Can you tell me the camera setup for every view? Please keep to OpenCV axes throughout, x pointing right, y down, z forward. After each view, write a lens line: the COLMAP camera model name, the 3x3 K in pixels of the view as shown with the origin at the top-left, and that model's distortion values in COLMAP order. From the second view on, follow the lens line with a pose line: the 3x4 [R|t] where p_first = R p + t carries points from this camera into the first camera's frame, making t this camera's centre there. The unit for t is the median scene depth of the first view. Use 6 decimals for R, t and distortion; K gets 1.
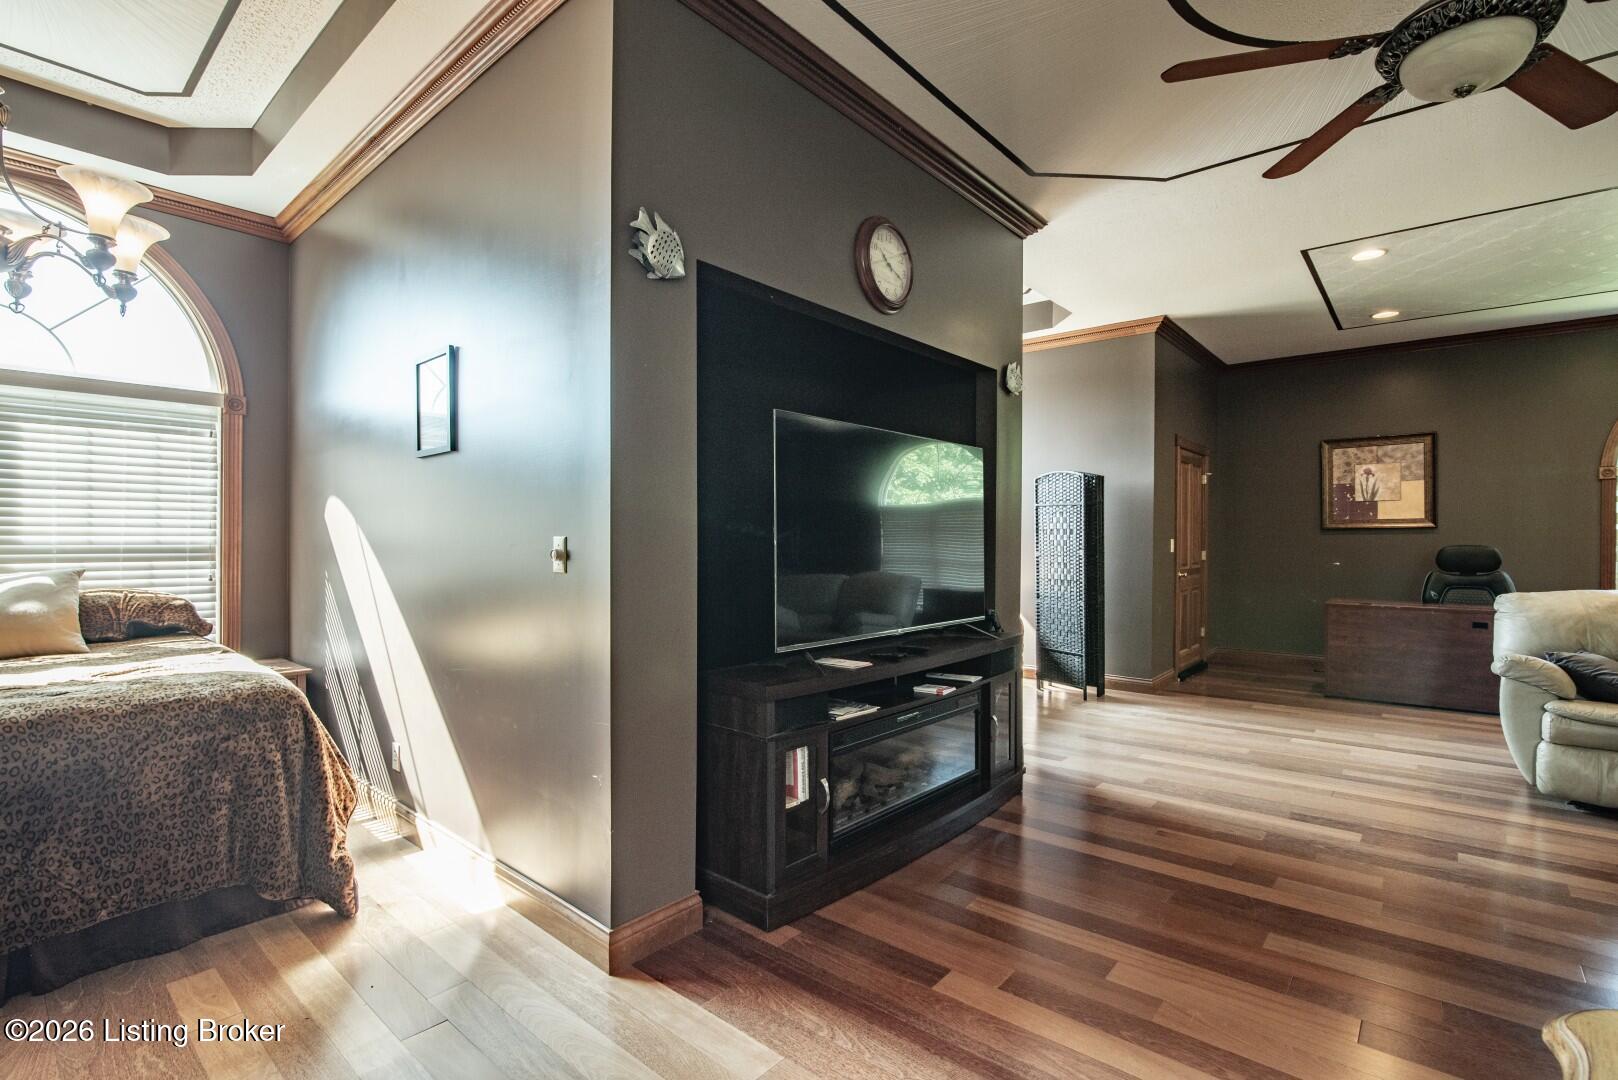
lens RADIAL K [[744.9, 0, 816.5], [0, 744.9, 543.7], [0, 0, 1]] dist [-0.021566, 0.002228]
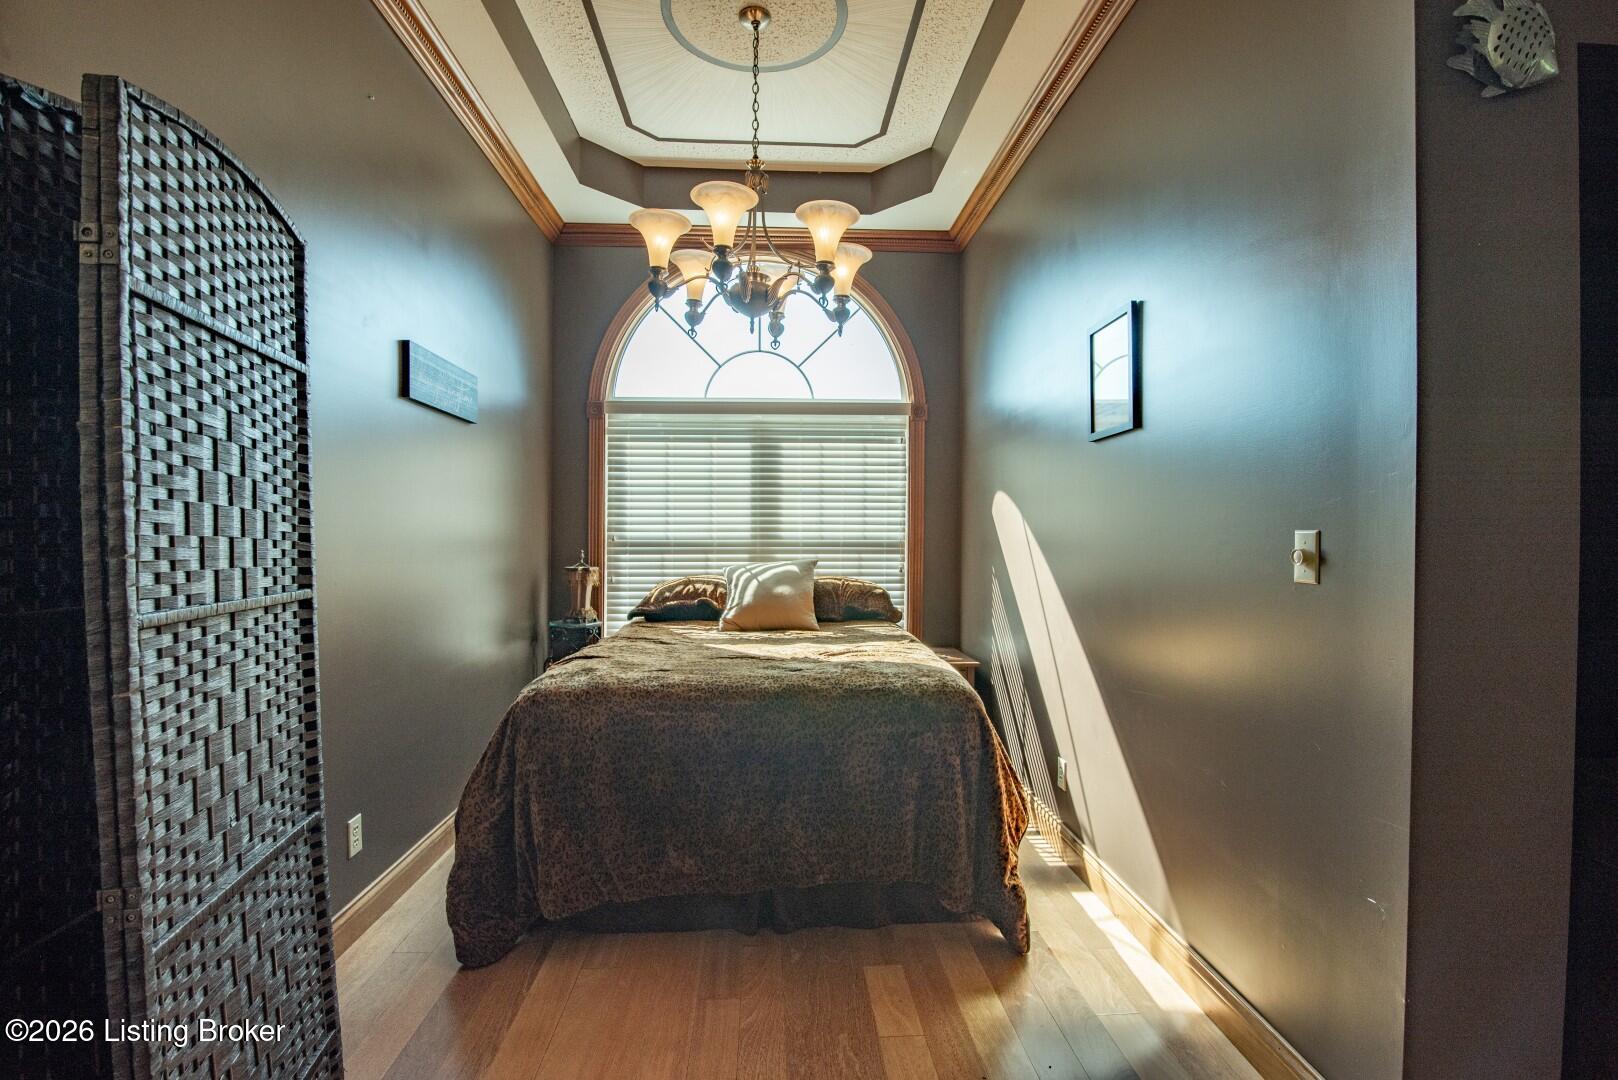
lens RADIAL K [[744.9, 0, 811.8], [0, 744.9, 543.1], [0, 0, 1]] dist [-0.021566, 0.002228]
pose [[0.693117, 0.007728, -0.720784, -0.154525], [-0.004281, 0.999969, 0.006605, -0.000429], [0.720812, -0.001493, 0.693129, 0.177259]]
